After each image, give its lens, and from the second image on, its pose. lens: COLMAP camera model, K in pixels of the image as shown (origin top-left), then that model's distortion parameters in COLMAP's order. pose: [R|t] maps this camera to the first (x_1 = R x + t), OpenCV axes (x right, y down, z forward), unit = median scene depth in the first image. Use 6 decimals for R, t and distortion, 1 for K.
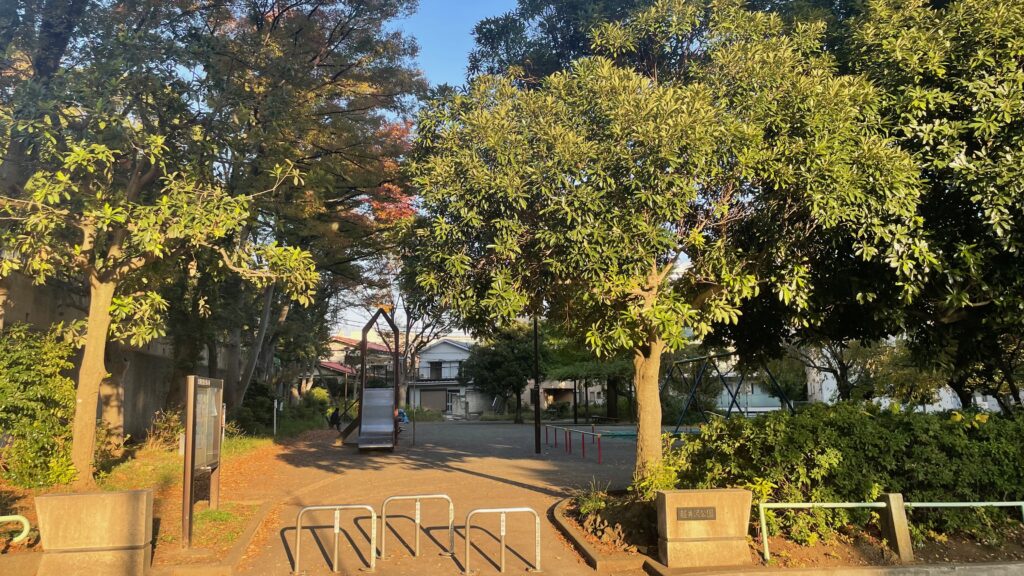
lens RADIAL K [[735.4, 0, 509.9], [0, 735.4, 288.5], [0, 0, 1]] dist [0.001315, -0.002102]
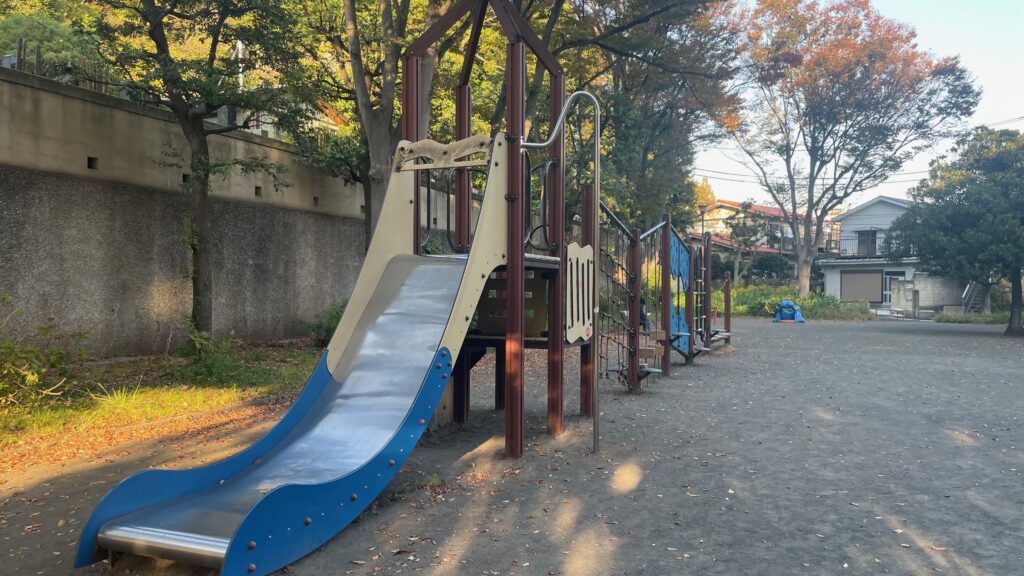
lens RADIAL K [[735.4, 0, 509.7], [0, 735.4, 293.3], [0, 0, 1]] dist [0.001315, -0.002102]
pose [[0.838195, 0.026375, -0.544733, -0.004963], [0.066408, 0.986461, 0.149947, 0.035692], [0.541313, -0.161860, 0.825095, 0.270955]]
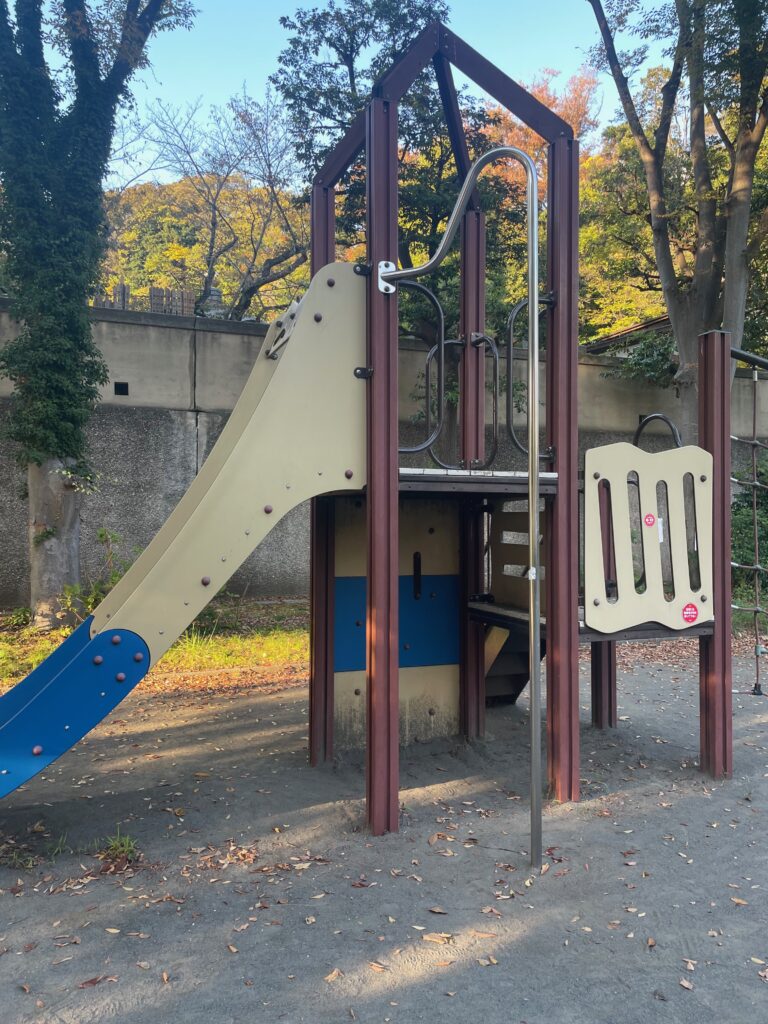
lens RADIAL K [[770.7, 0, 384.0], [0, 770.7, 510.2], [0, 0, 1]] dist [-0.000822, -0.010025]
pose [[0.227764, 0.005514, -0.973701, 0.029235], [0.147310, 0.988279, 0.040055, 0.136175], [0.962509, -0.152559, 0.224282, 0.939881]]
